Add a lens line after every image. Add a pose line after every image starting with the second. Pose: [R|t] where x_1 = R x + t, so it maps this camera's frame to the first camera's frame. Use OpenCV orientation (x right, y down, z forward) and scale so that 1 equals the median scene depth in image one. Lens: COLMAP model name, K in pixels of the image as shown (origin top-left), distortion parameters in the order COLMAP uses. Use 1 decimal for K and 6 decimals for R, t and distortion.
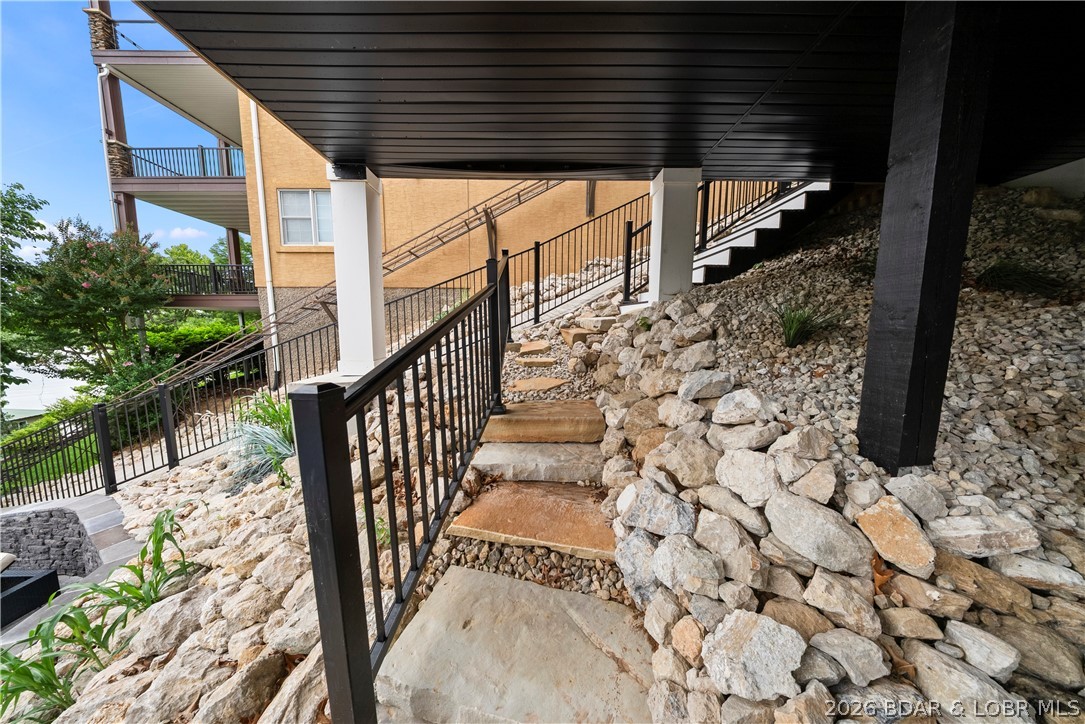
lens RADIAL K [[319.3, 0, 539.4], [0, 319.3, 362.7], [0, 0, 1]] dist [-0.001316, -0.001009]
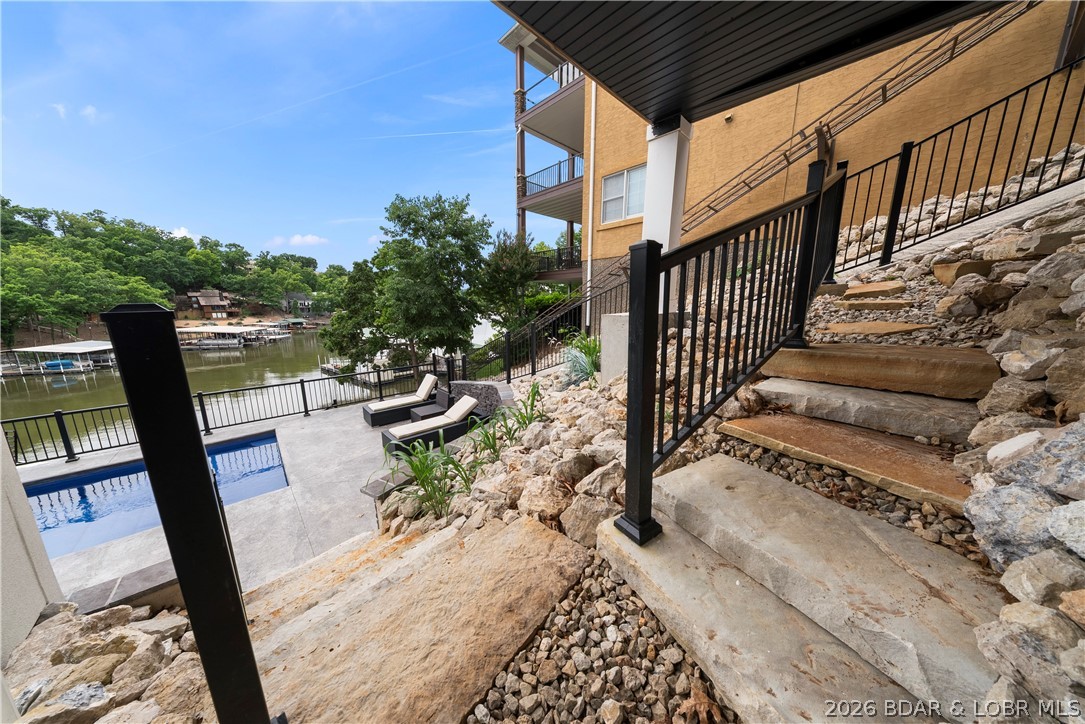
lens RADIAL K [[319.3, 0, 540.5], [0, 319.3, 364.2], [0, 0, 1]] dist [-0.001316, -0.001009]
pose [[0.677330, 0.138906, -0.722446, 0.021453], [-0.080097, 0.990099, 0.115274, 0.101251], [0.731306, -0.020212, 0.681750, -0.071957]]
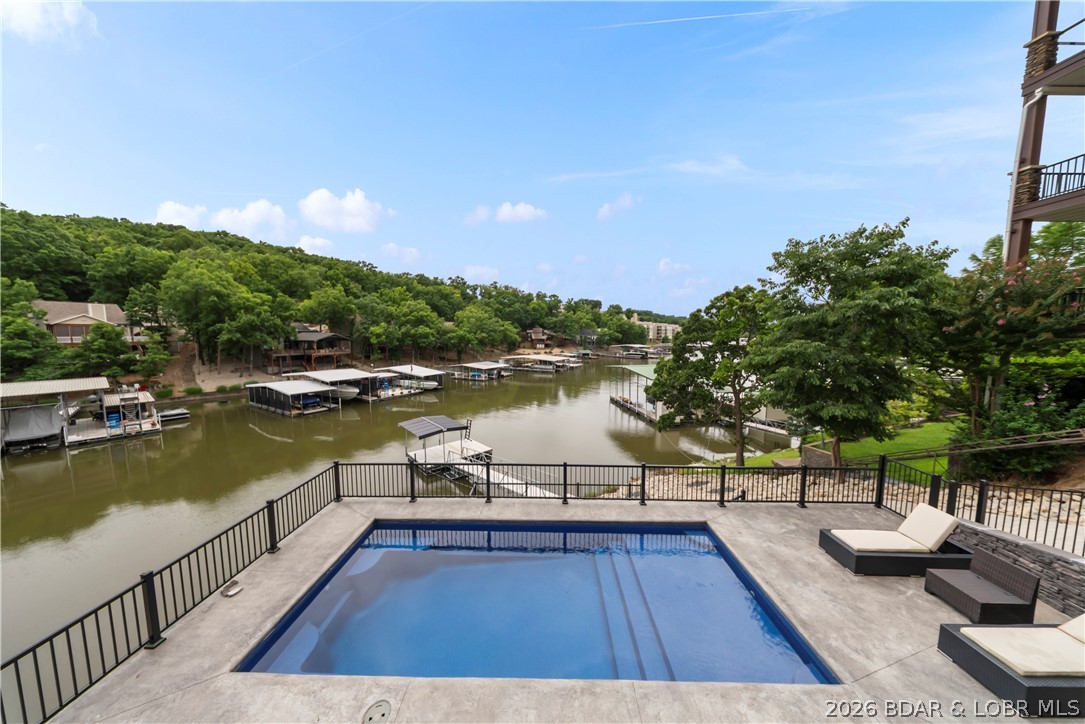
lens RADIAL K [[319.3, 0, 539.6], [0, 319.3, 364.1], [0, 0, 1]] dist [-0.001316, -0.001009]
pose [[-0.024182, 0.089697, -0.995675, -0.691949], [-0.110915, 0.989577, 0.091841, -0.075114], [0.993536, 0.112656, -0.013981, -0.903046]]
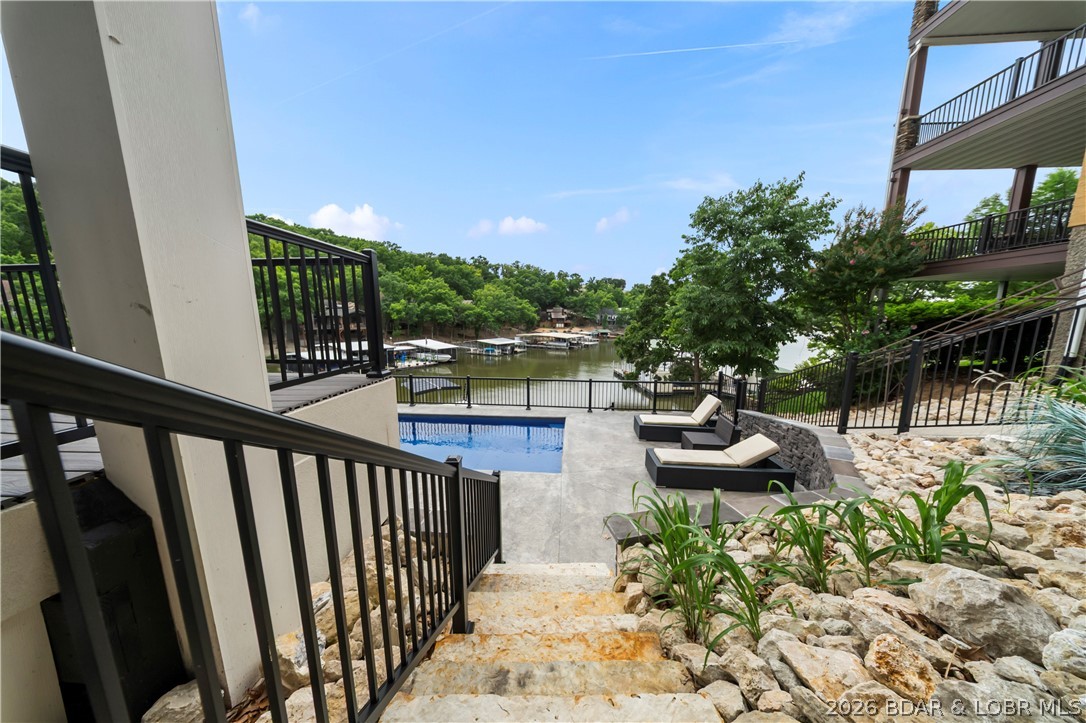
lens RADIAL K [[319.6, 0, 541.6], [0, 319.6, 365.5], [0, 0, 1]] dist [-0.001316, -0.001009]
pose [[-0.099271, 0.149582, -0.983753, -0.207764], [-0.113404, 0.980495, 0.160531, 0.132157], [0.988577, 0.127498, -0.080372, 0.027347]]
